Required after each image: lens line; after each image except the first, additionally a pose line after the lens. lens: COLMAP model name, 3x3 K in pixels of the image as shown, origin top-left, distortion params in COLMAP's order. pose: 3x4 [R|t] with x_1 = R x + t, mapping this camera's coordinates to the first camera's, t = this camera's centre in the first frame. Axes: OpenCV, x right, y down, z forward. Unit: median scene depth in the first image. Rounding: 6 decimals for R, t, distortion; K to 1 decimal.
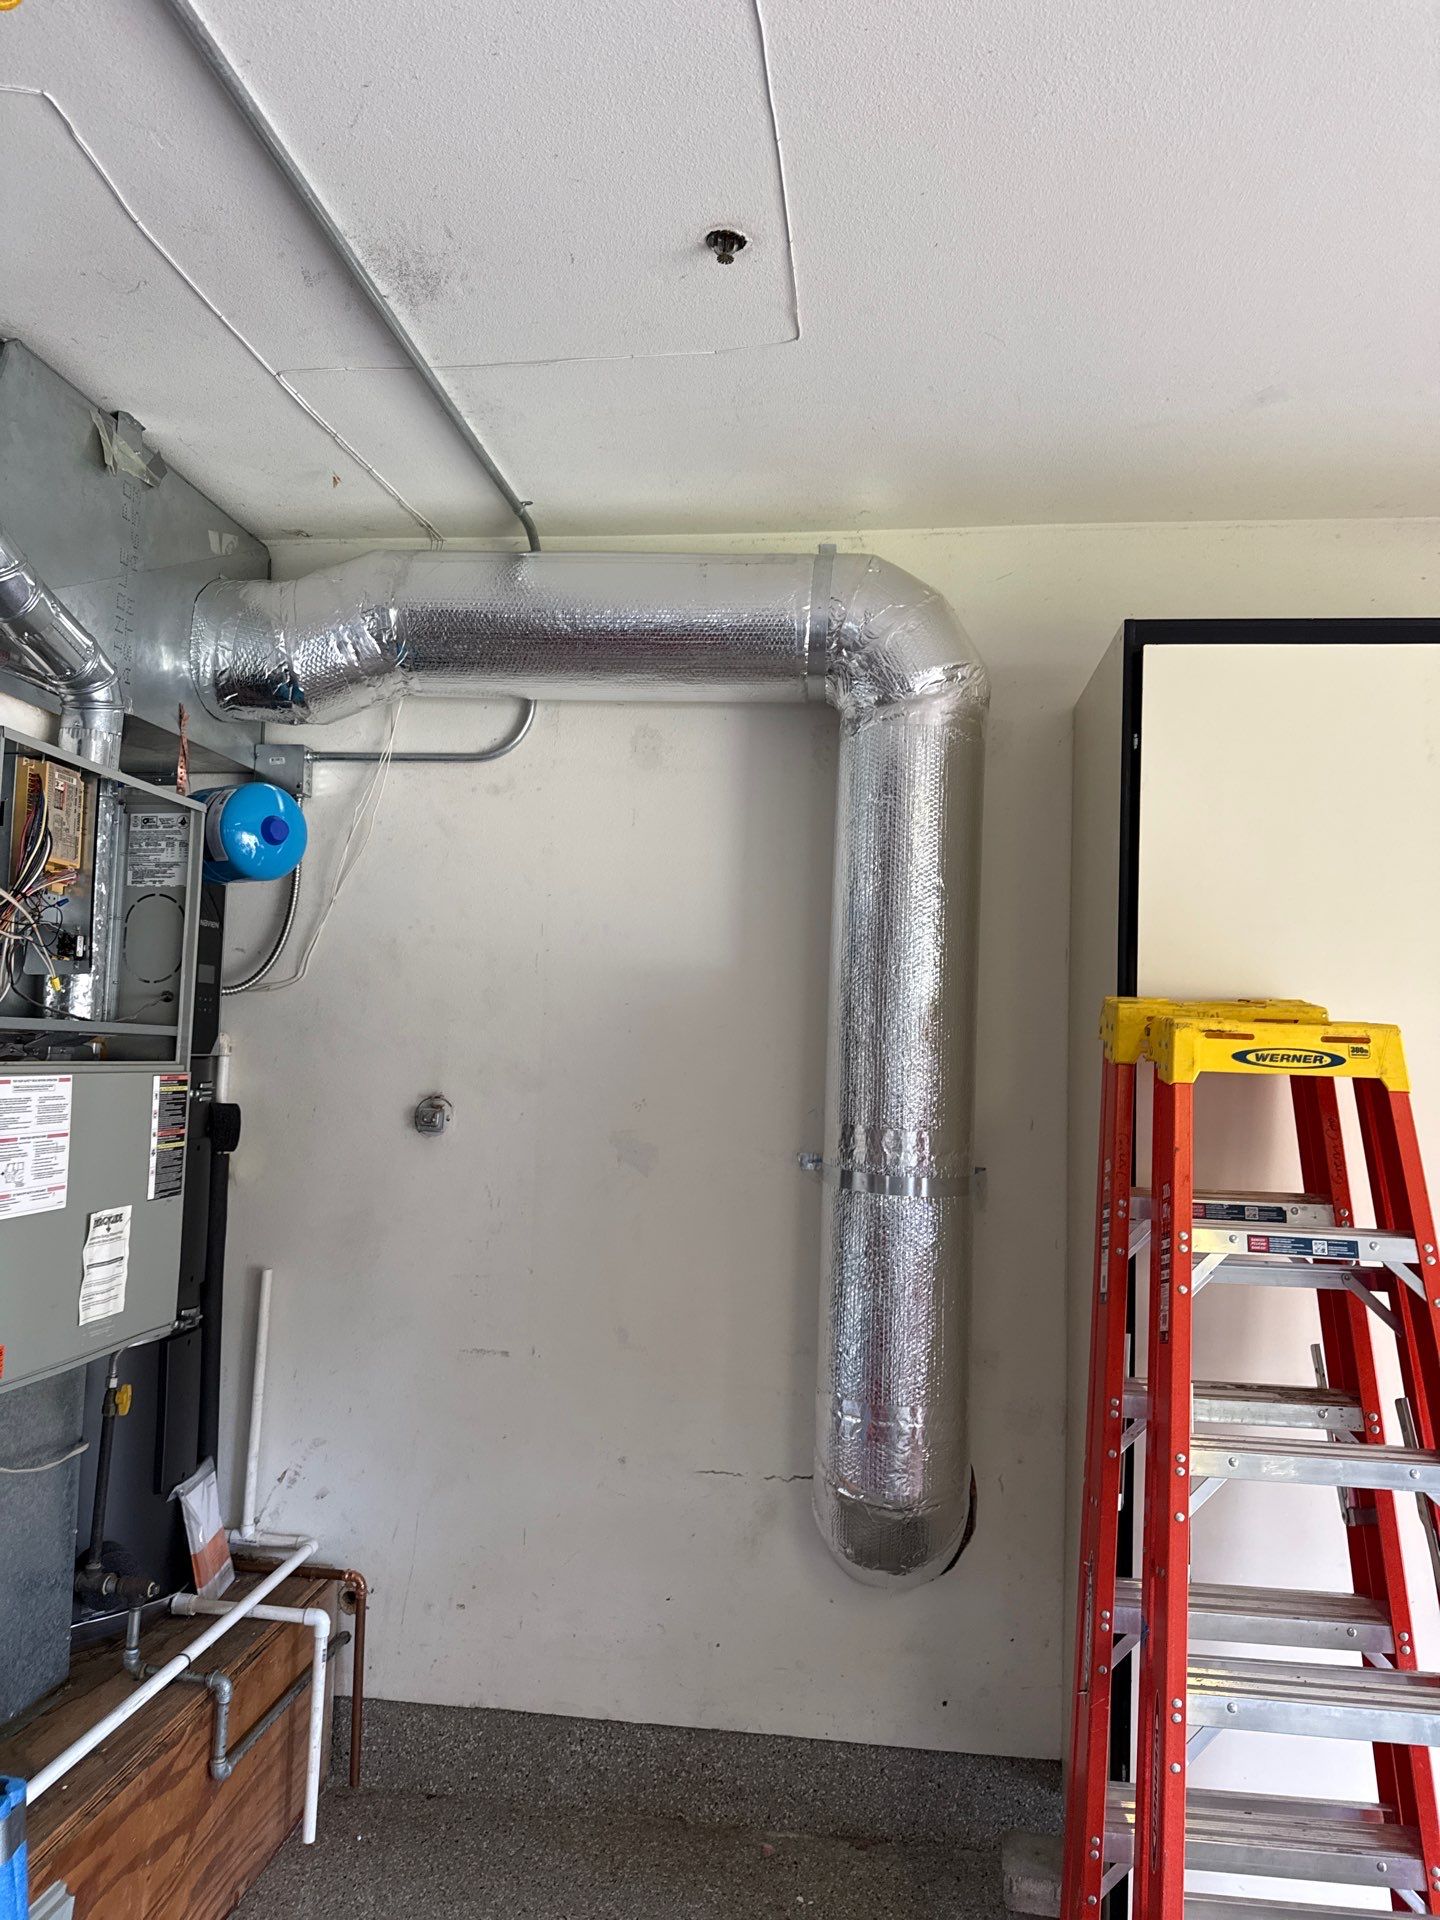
lens RADIAL K [[1392.7, 0, 763.8], [0, 1392.7, 955.8], [0, 0, 1]] dist [0.172694, -0.203525]
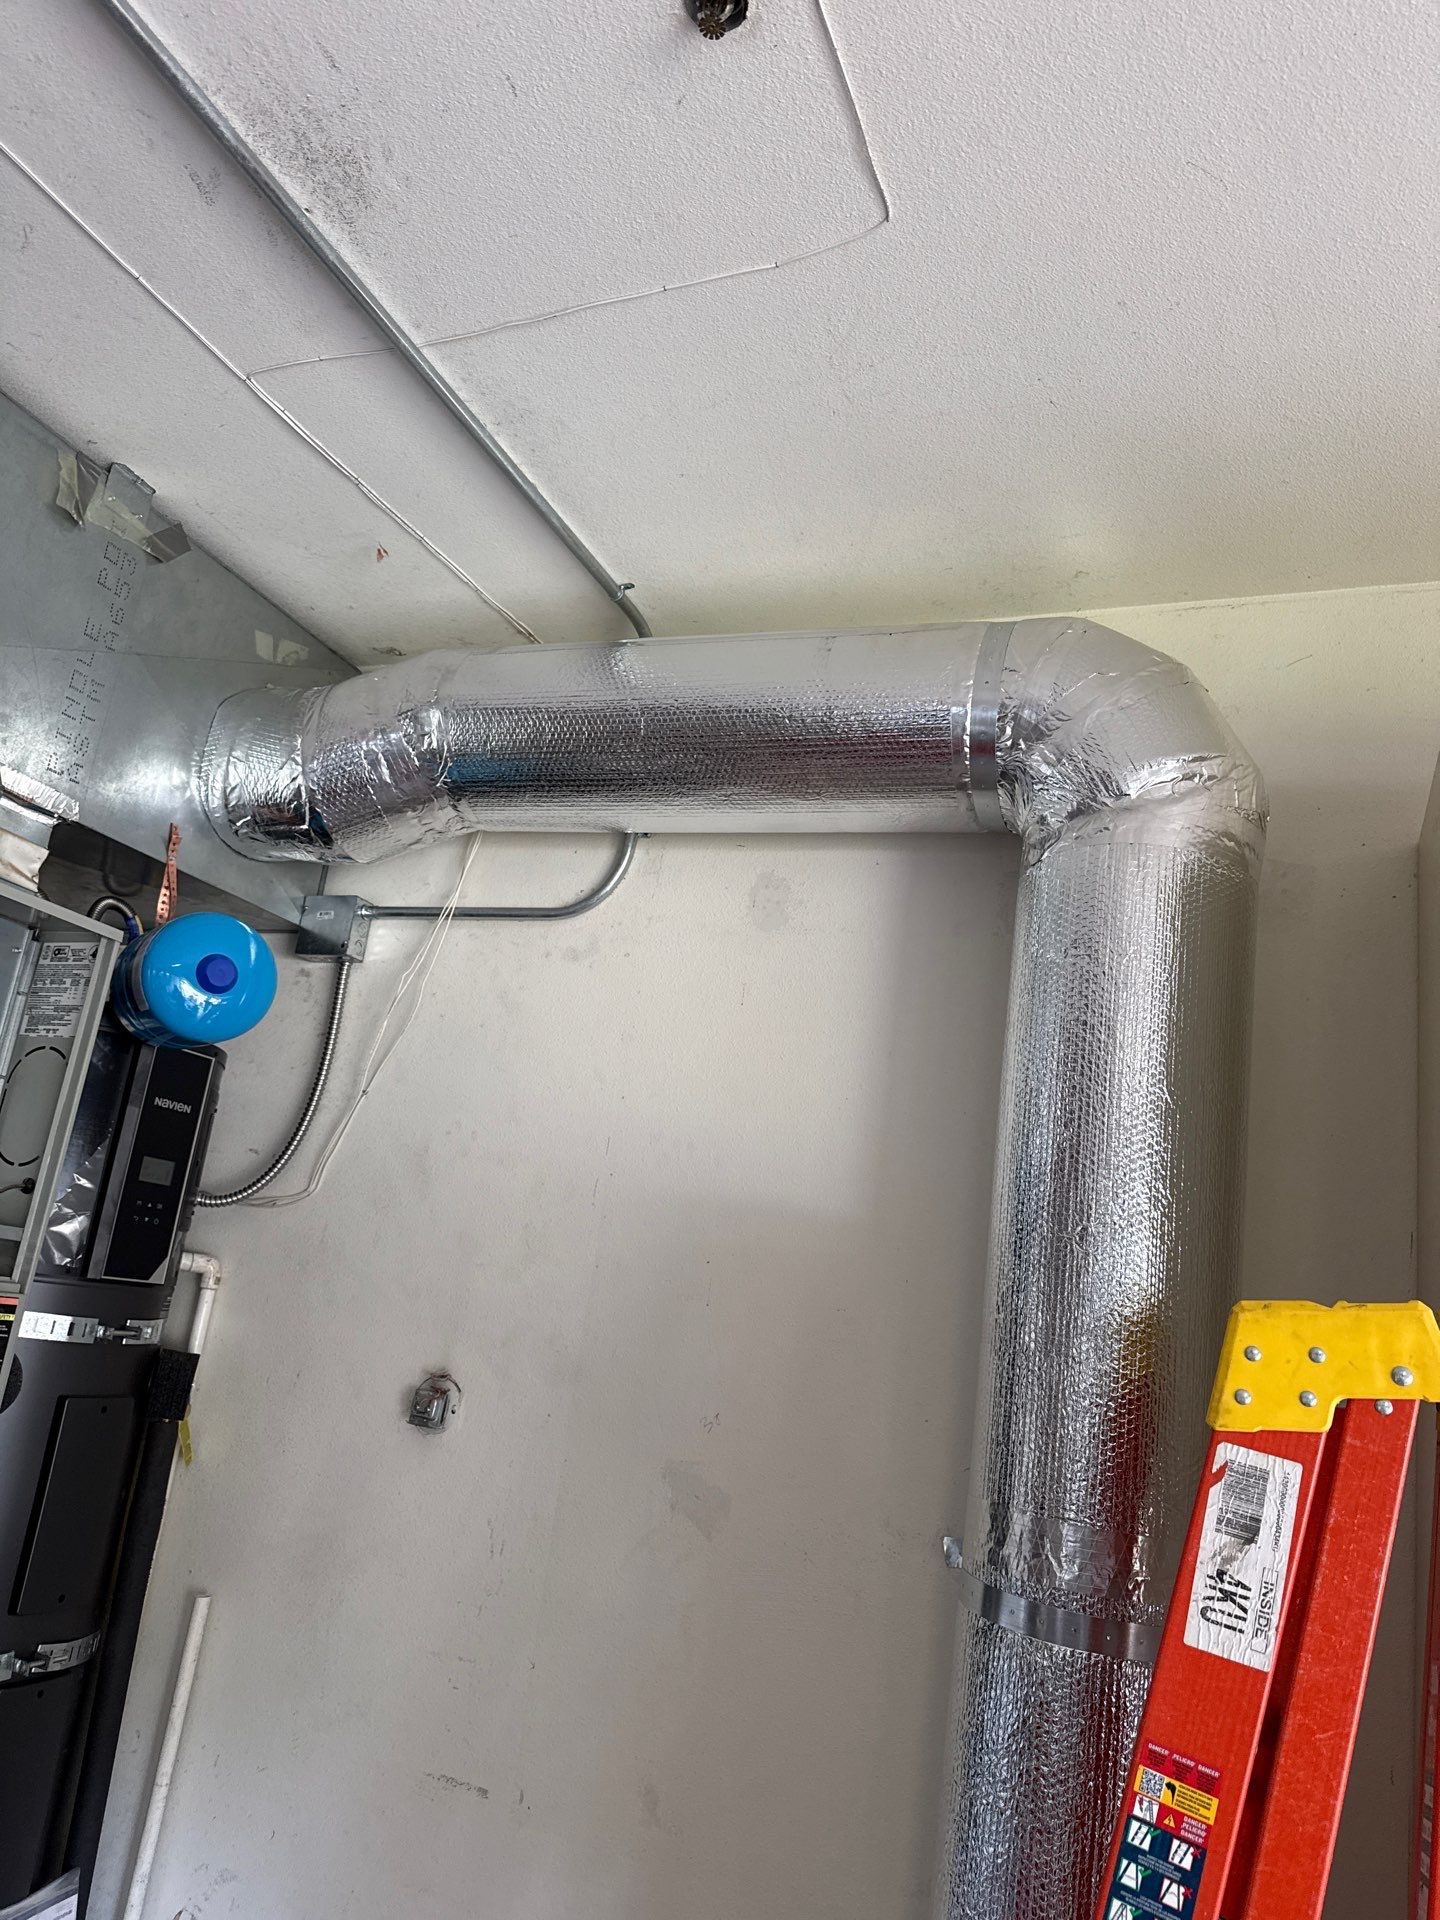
lens RADIAL K [[1384.6, 0, 756.4], [0, 1384.6, 948.1], [0, 0, 1]] dist [0.054023, -0.073940]
pose [[0.958142, 0.023546, -0.285322, 0.125602], [-0.084641, 0.975359, -0.203742, 0.021741], [0.273494, 0.219364, 0.936526, 0.372407]]
